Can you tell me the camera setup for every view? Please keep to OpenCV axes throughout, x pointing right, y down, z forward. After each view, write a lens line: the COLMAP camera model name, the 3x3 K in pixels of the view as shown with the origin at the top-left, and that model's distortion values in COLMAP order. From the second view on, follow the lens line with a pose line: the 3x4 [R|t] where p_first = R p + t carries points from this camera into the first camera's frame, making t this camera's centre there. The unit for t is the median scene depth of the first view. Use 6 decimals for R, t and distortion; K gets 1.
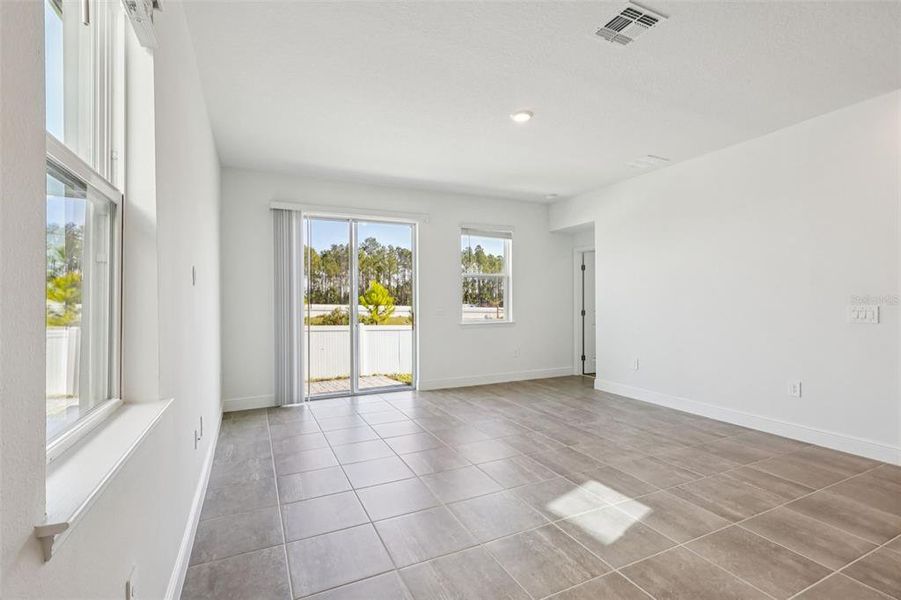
lens RADIAL K [[417.4, 0, 449.1], [0, 417.4, 300.3], [0, 0, 1]] dist [-0.003973, 0.001048]
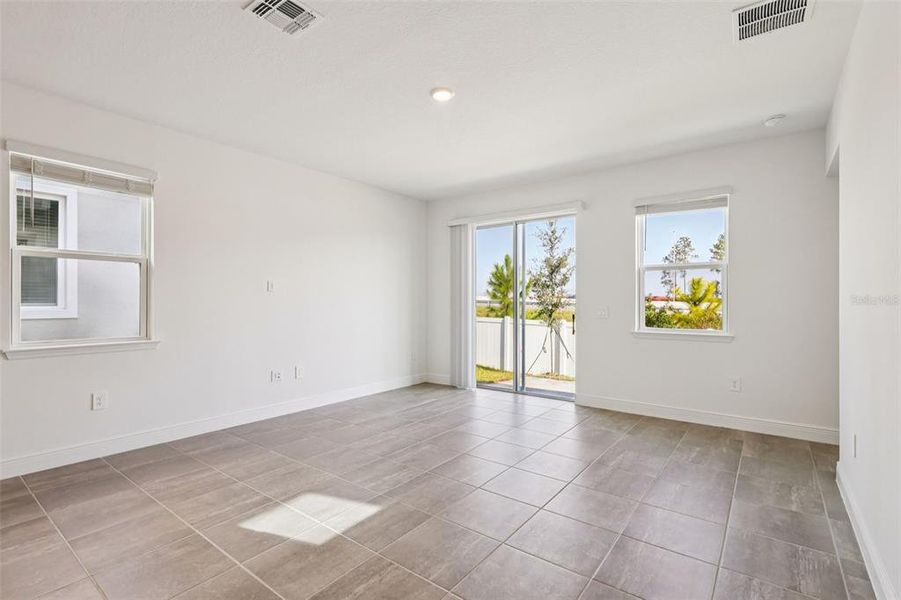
lens RADIAL K [[417.4, 0, 449.2], [0, 417.4, 299.5], [0, 0, 1]] dist [-0.003973, 0.001048]
pose [[0.457759, 0.003439, -0.889070, 0.667900], [-0.004582, 0.999988, 0.001509, -0.002651], [0.889064, 0.003383, 0.457770, 0.414548]]
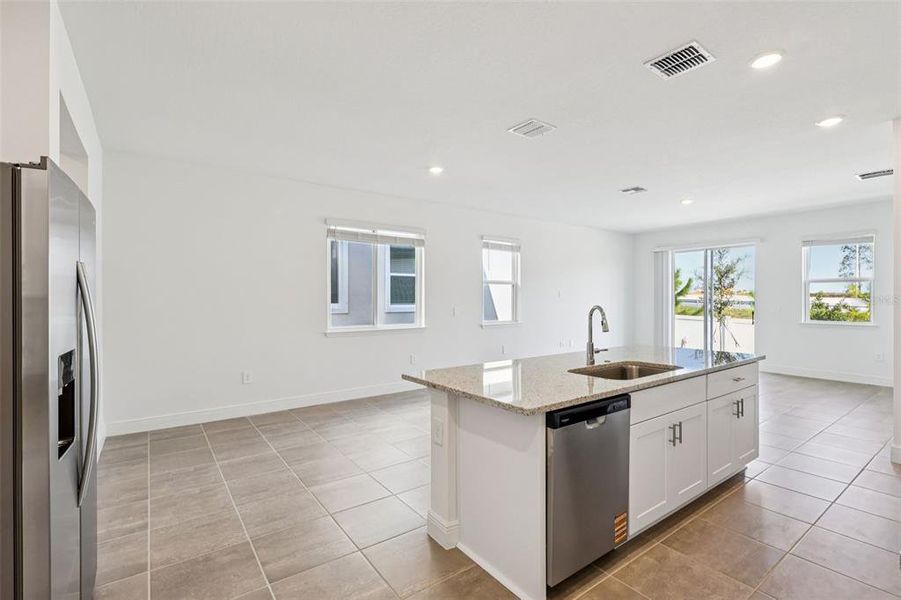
lens RADIAL K [[417.4, 0, 446.2], [0, 417.4, 301.0], [0, 0, 1]] dist [-0.003973, 0.001048]
pose [[0.187252, 0.013880, -0.982214, 1.201141], [0.000075, 0.999900, 0.014145, -0.026110], [0.982312, -0.002723, 0.187232, -0.251452]]
